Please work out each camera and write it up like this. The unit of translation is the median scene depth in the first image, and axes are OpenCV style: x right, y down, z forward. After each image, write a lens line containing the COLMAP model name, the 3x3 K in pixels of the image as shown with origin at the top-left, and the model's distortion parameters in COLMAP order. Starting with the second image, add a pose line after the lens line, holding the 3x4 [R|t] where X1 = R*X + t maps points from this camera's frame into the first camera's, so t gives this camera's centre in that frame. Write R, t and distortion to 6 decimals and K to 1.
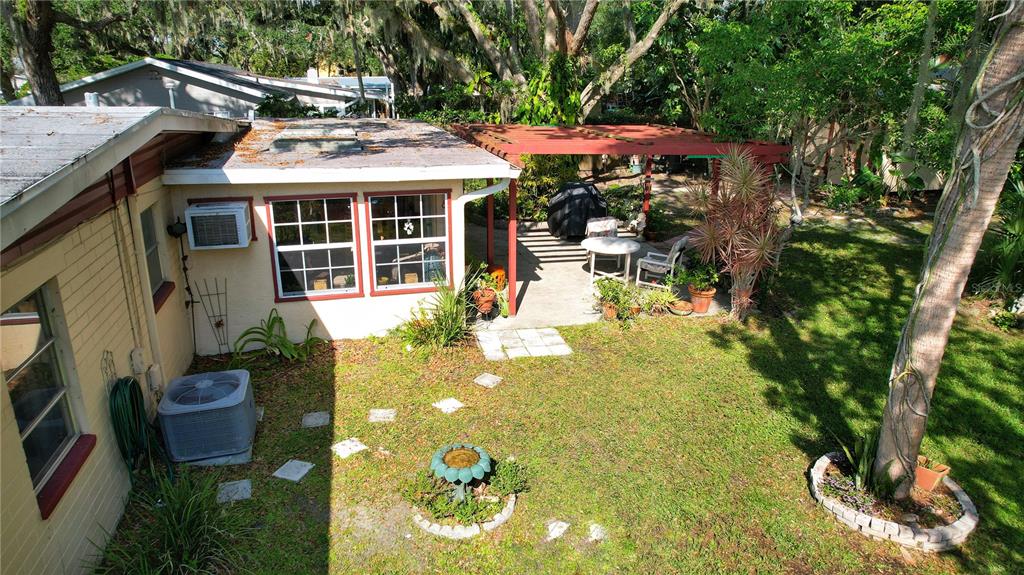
lens RADIAL K [[655.6, 0, 508.7], [0, 655.6, 286.4], [0, 0, 1]] dist [-0.088045, 0.059245]
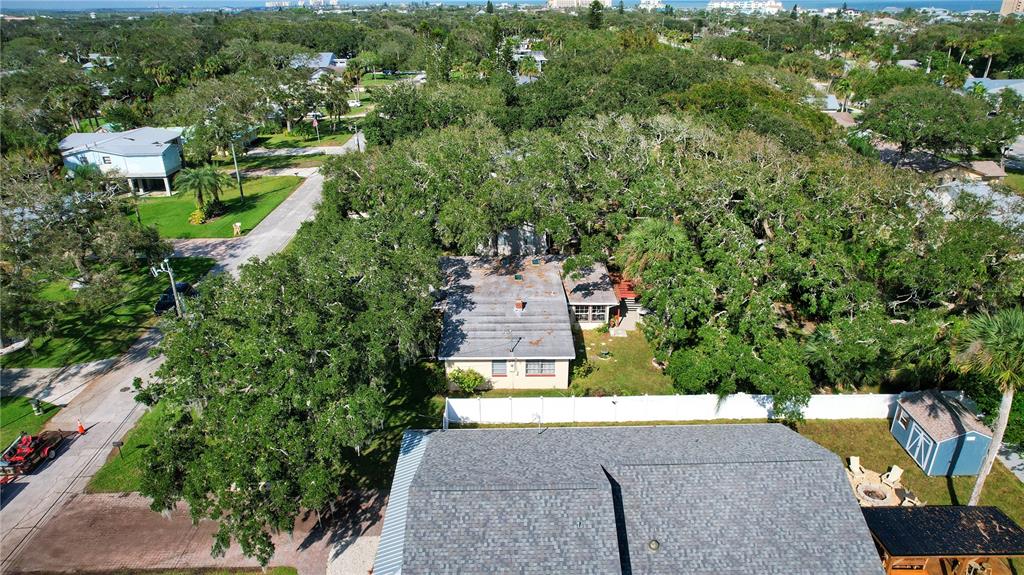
lens RADIAL K [[659.0, 0, 512.0], [0, 659.0, 287.5], [0, 0, 1]] dist [-0.102179, 0.056677]
pose [[0.969596, 0.081073, -0.230891, 0.397435], [-0.056363, 0.992144, 0.111683, -0.854738], [0.238131, -0.095274, 0.966549, -4.451089]]
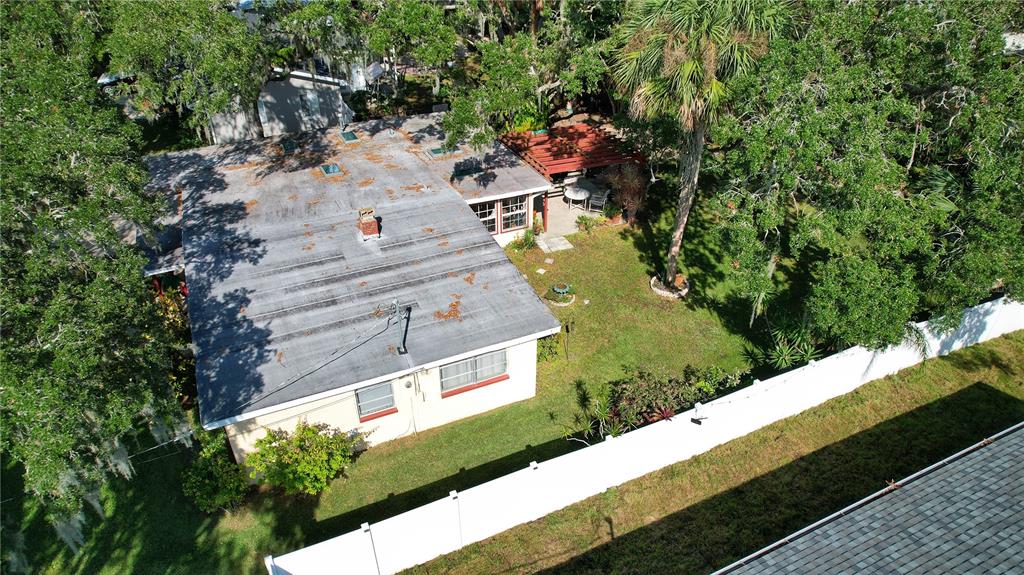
lens RADIAL K [[655.6, 0, 508.7], [0, 655.6, 286.4], [0, 0, 1]] dist [-0.088045, 0.059245]
pose [[0.985274, -0.104328, 0.135466, -0.577893], [0.065065, 0.961440, 0.267208, -0.507702], [-0.158120, -0.254459, 0.954070, -1.691685]]
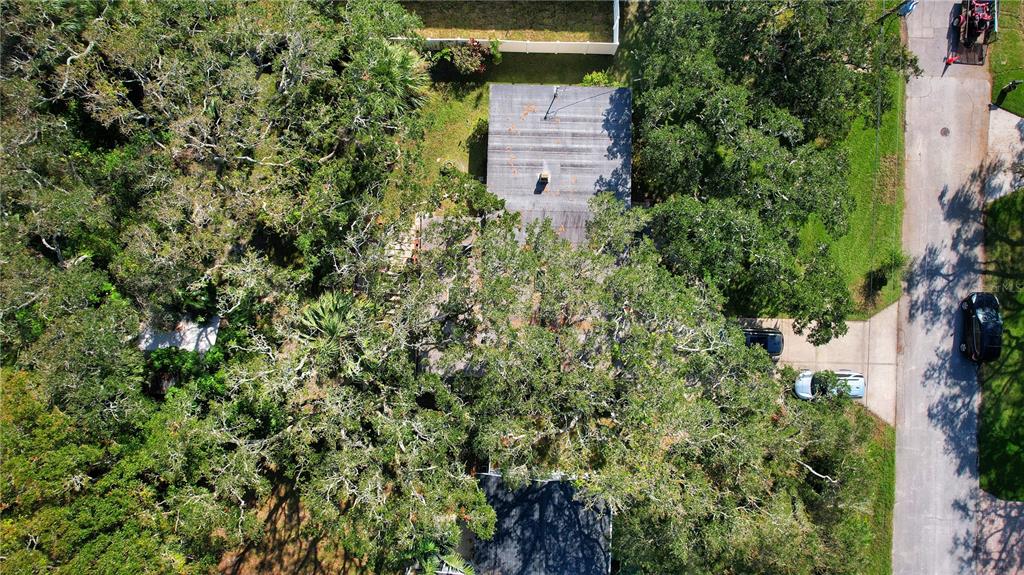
lens RADIAL K [[628.5, 0, 511.3], [0, 628.5, 292.1], [0, 0, 1]] dist [-0.079500, 0.047578]
pose [[-0.960039, -0.279792, -0.006433, -0.692805], [0.084802, -0.312727, 0.946050, -4.317918], [-0.266709, 0.907699, 0.323957, -0.110485]]
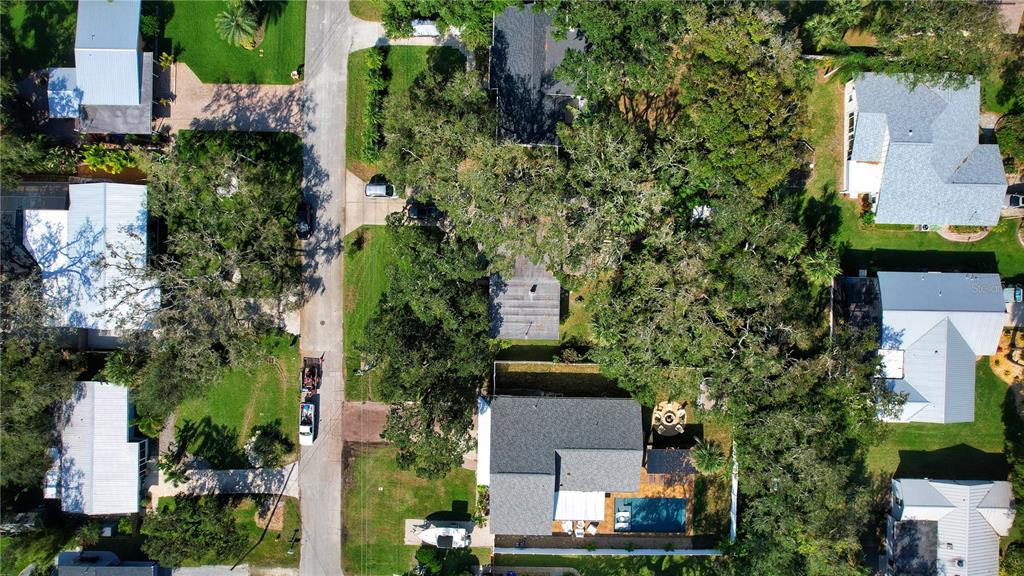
lens RADIAL K [[628.5, 0, 511.3], [0, 628.5, 292.6], [0, 0, 1]] dist [-0.079500, 0.047578]
pose [[0.961849, 0.273389, -0.010241, -0.903812], [-0.069457, 0.280230, 0.957417, -8.259179], [0.264617, -0.920179, 0.288528, -2.039792]]
